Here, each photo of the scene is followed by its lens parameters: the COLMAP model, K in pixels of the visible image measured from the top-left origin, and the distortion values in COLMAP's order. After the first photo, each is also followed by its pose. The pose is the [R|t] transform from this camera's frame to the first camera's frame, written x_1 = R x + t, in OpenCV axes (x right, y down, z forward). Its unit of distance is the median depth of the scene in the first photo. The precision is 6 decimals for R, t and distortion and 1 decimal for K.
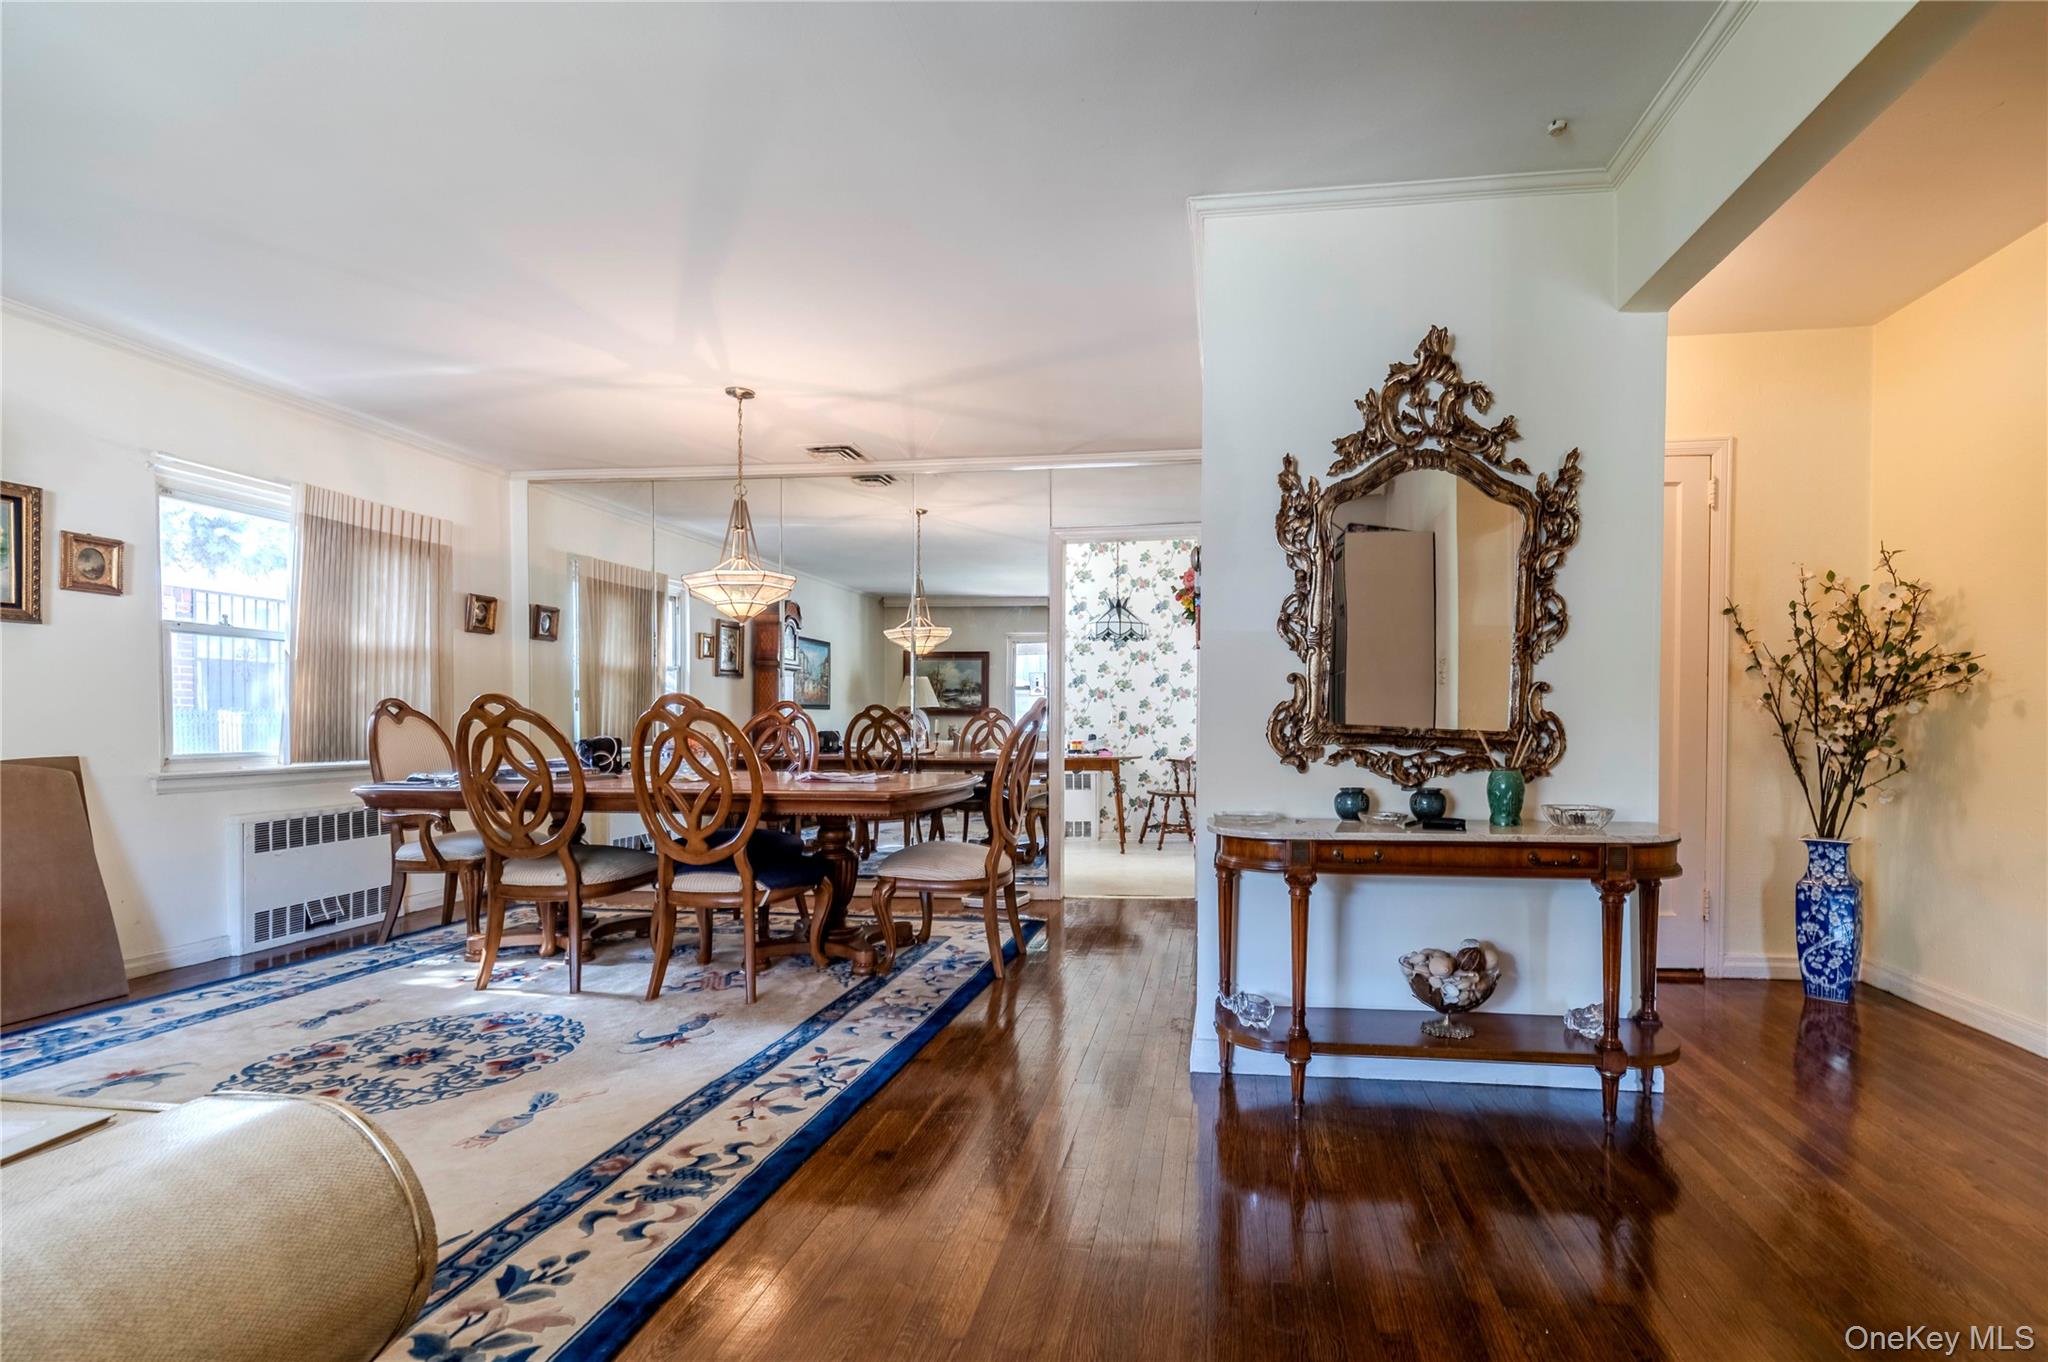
lens RADIAL K [[913.3, 0, 1121.2], [0, 913.3, 724.4], [0, 0, 1]] dist [0.004649, -0.000367]
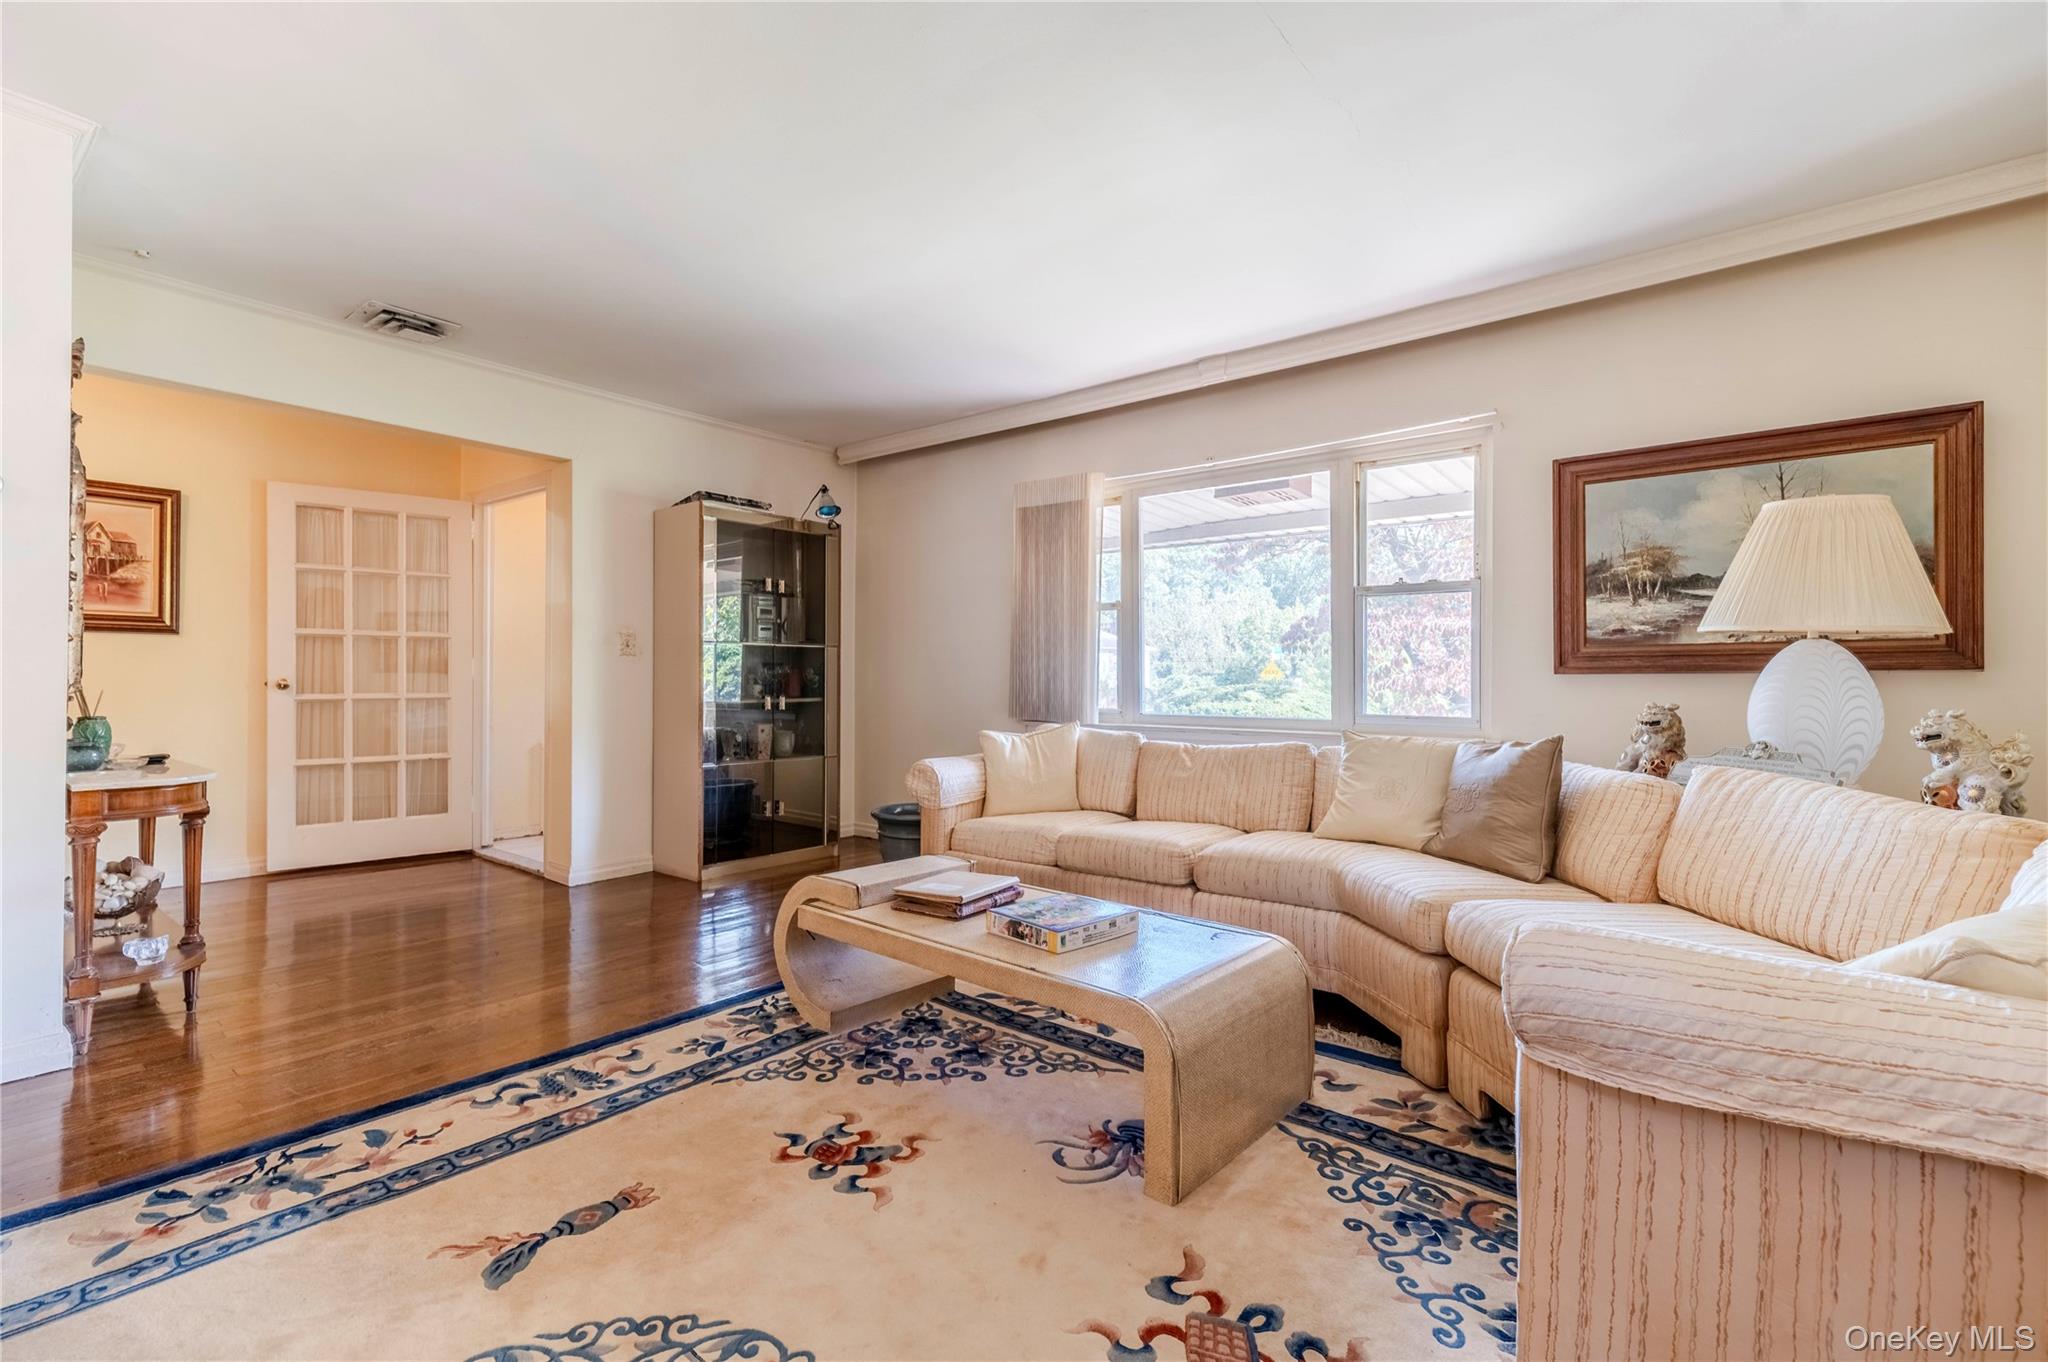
lens RADIAL K [[919.0, 0, 1031.3], [0, 919.0, 676.1], [0, 0, 1]] dist [0.001566, 0.000698]
pose [[-0.850119, -0.003195, 0.526580, -0.856173], [-0.002882, 0.999995, 0.001413, -0.008078], [-0.526582, -0.000316, -0.850124, 0.902993]]
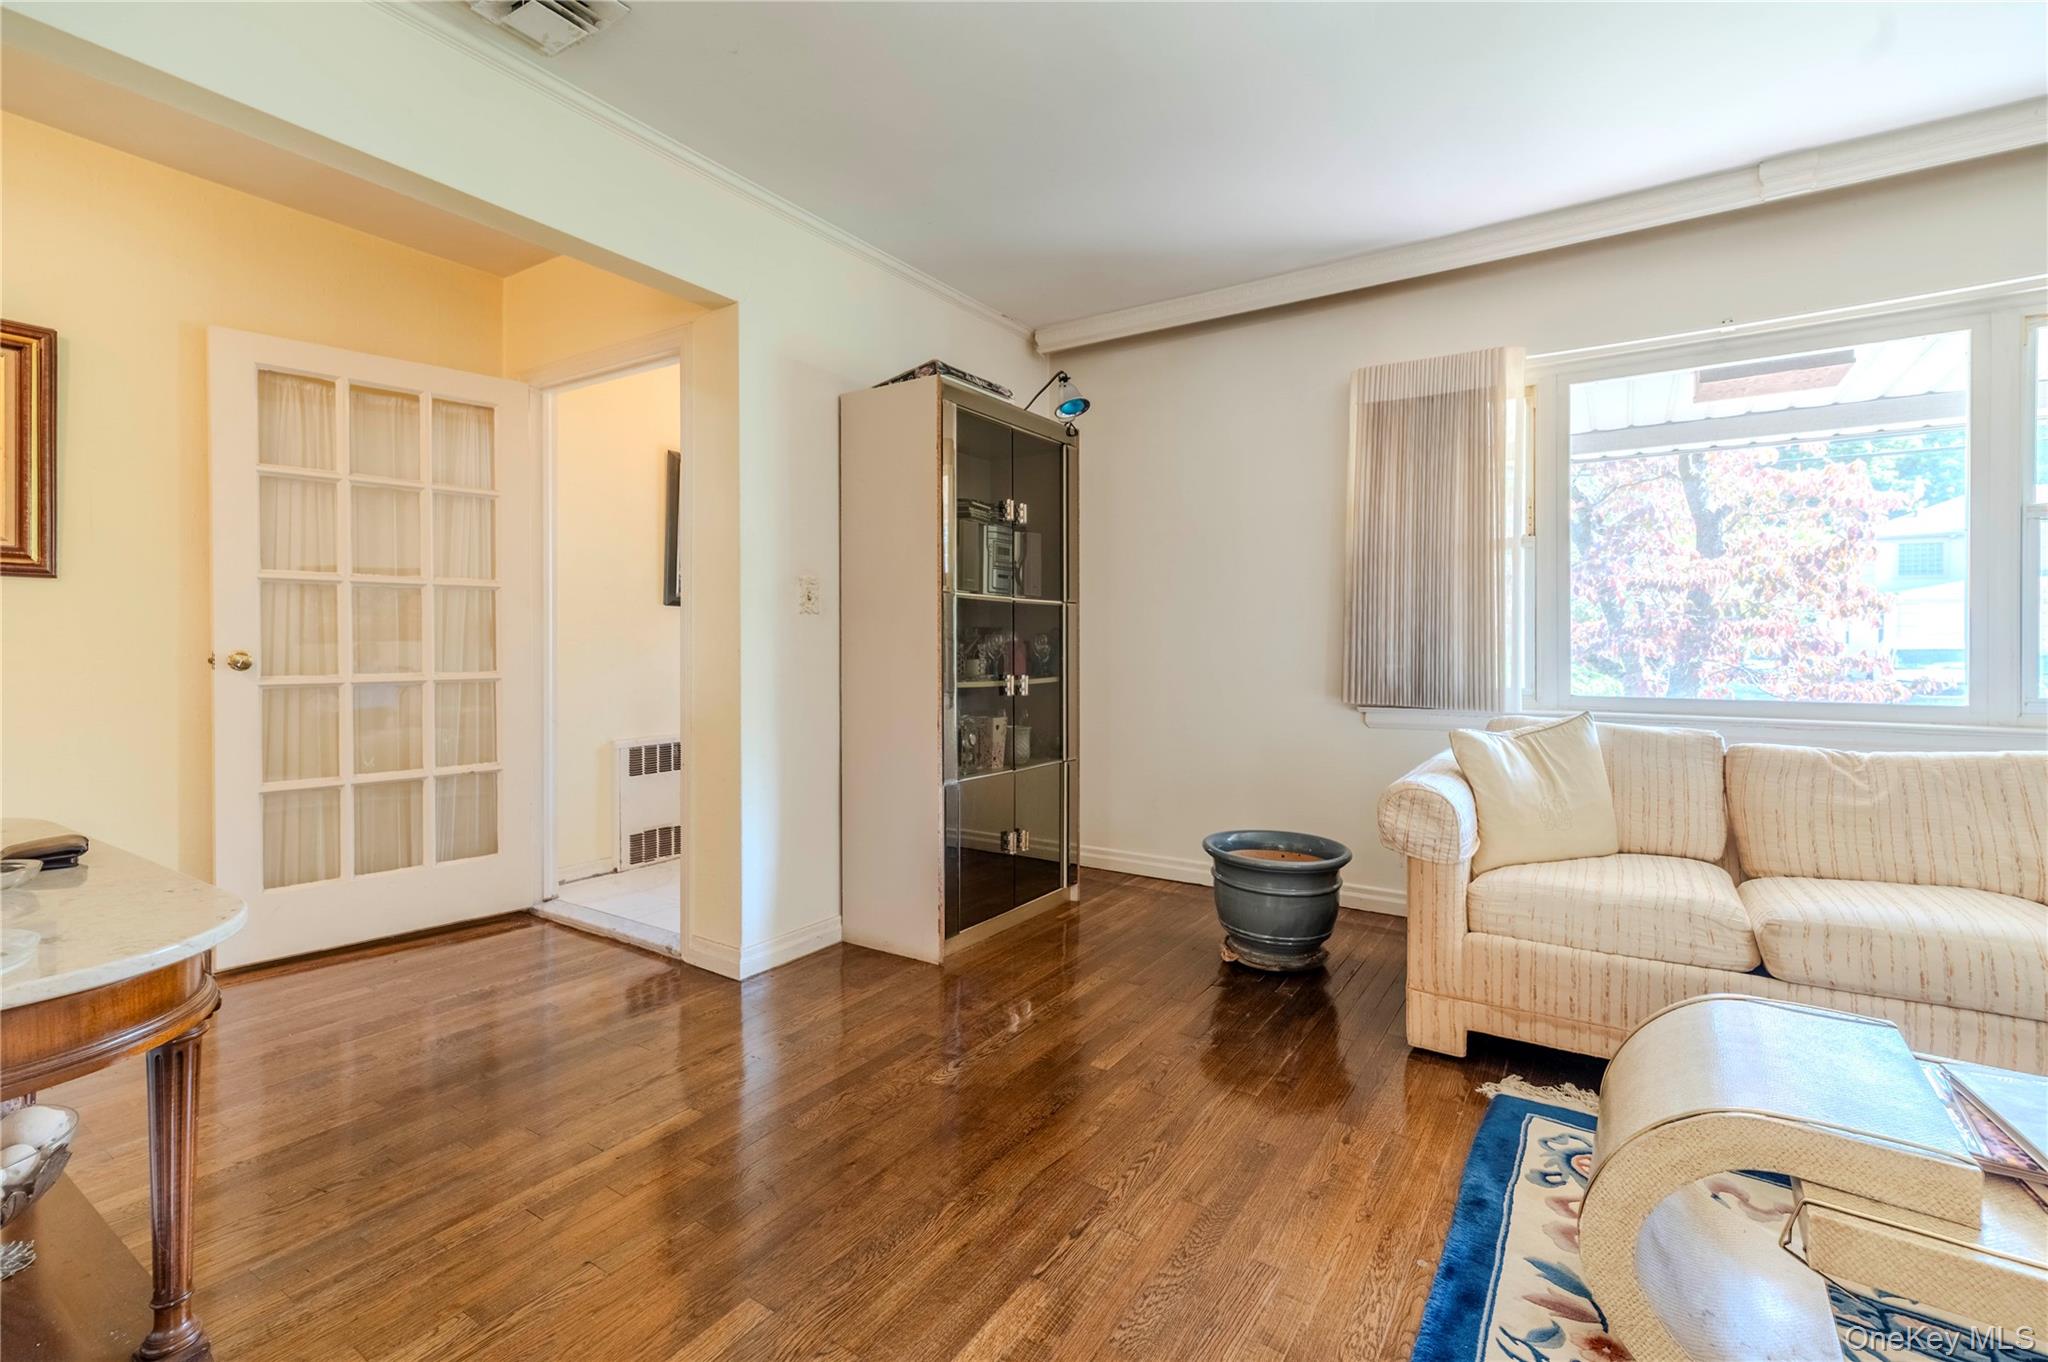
lens RADIAL K [[909.1, 0, 1014.3], [0, 909.1, 647.7], [0, 0, 1]] dist [0.009432, -0.000238]
pose [[-0.895470, -0.002866, 0.445113, -0.230469], [0.000075, 0.999978, 0.006589, -0.008496], [-0.445122, 0.005934, -0.895450, 0.766615]]
